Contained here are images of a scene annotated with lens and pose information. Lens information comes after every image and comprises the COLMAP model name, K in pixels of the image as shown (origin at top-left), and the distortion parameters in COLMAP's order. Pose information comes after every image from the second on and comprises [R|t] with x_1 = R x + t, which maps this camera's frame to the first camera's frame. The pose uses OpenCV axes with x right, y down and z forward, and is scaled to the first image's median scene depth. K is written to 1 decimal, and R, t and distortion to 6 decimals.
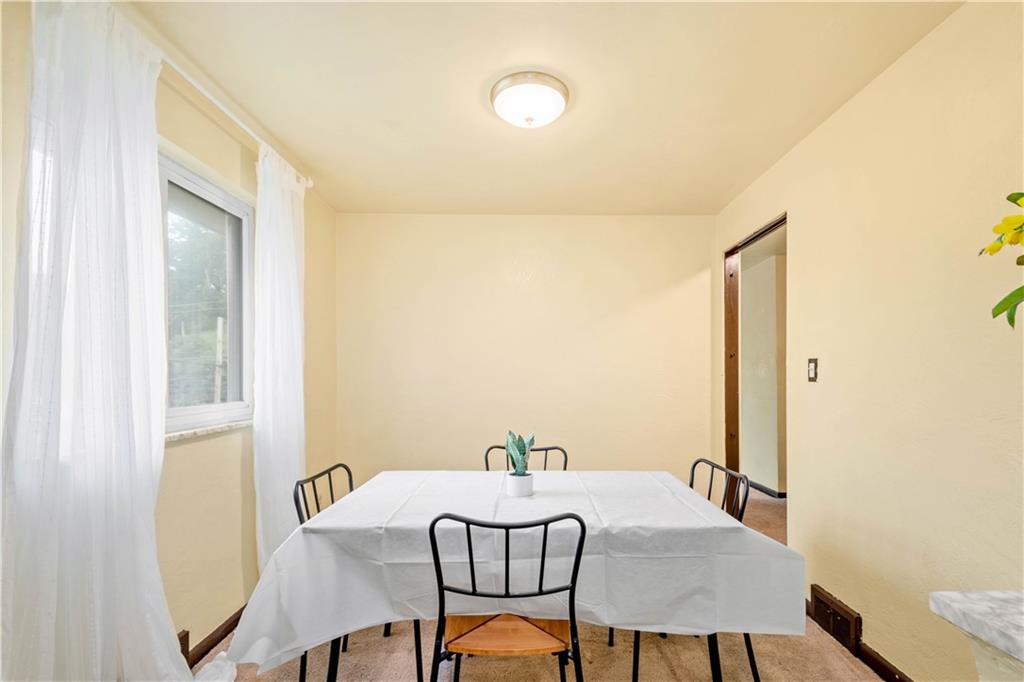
lens RADIAL K [[459.7, 0, 513.4], [0, 459.7, 375.4], [0, 0, 1]] dist [0.008331, 0.001666]
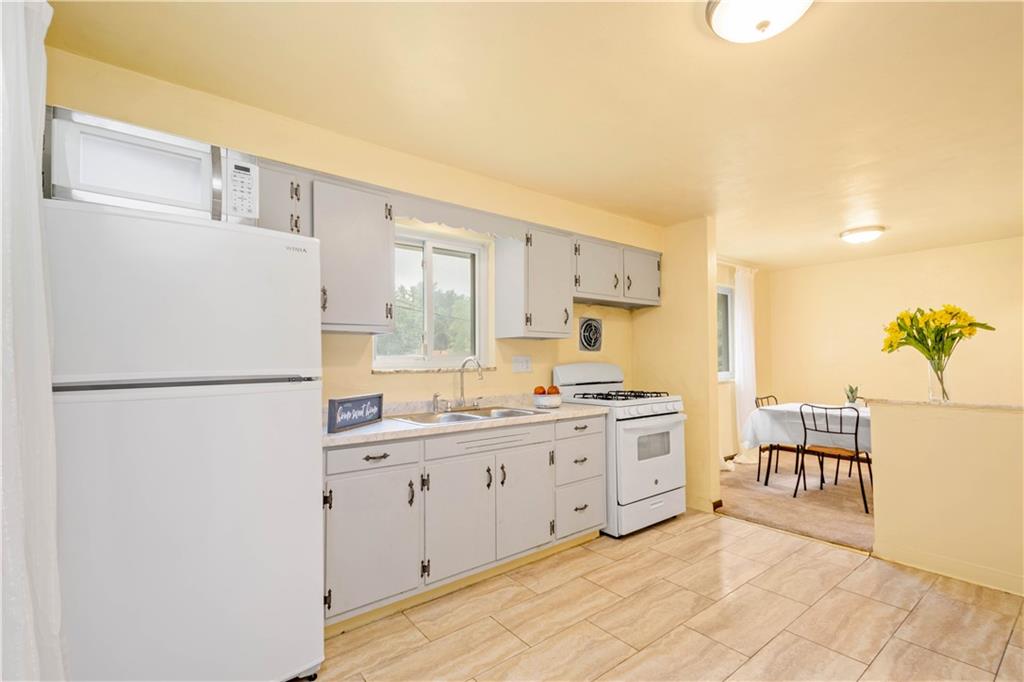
lens RADIAL K [[459.7, 0, 521.4], [0, 459.7, 345.7], [0, 0, 1]] dist [0.008331, 0.001666]
pose [[0.635555, -0.027499, -0.771566, 0.786728], [0.006029, 0.999512, -0.030656, -0.014528], [0.772032, 0.014832, 0.635410, -1.863550]]
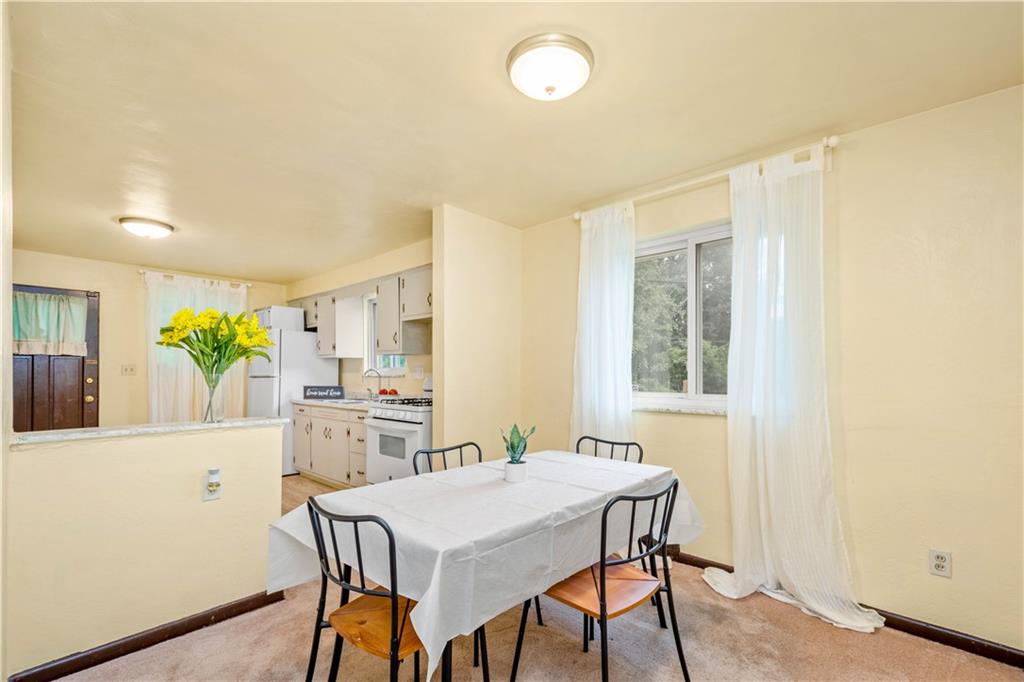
lens RADIAL K [[459.7, 0, 525.3], [0, 459.7, 371.9], [0, 0, 1]] dist [0.008331, 0.001666]
pose [[-0.660806, -0.000107, -0.750556, 0.874911], [0.000370, 1.000000, -0.000468, -0.004498], [0.750556, -0.000587, -0.660806, 1.829275]]
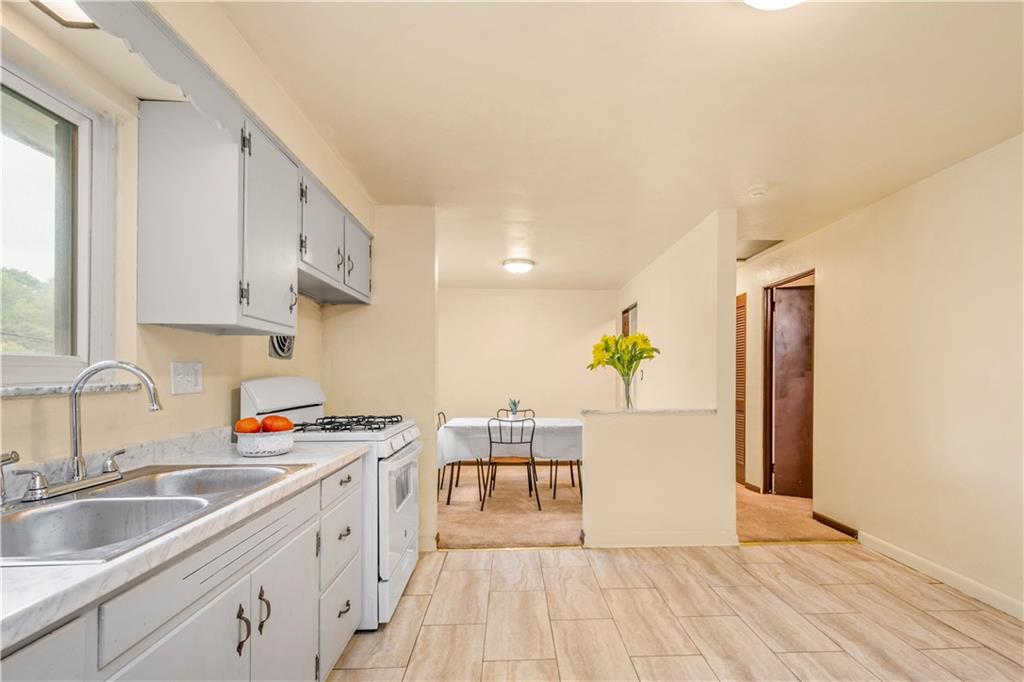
lens RADIAL K [[459.7, 0, 525.3], [0, 459.7, 376.3], [0, 0, 1]] dist [0.008331, 0.001666]
pose [[0.998353, 0.005679, 0.057090, -0.076028], [-0.005661, 0.999984, -0.000486, -0.003012], [-0.057092, 0.000162, 0.998369, -1.684919]]
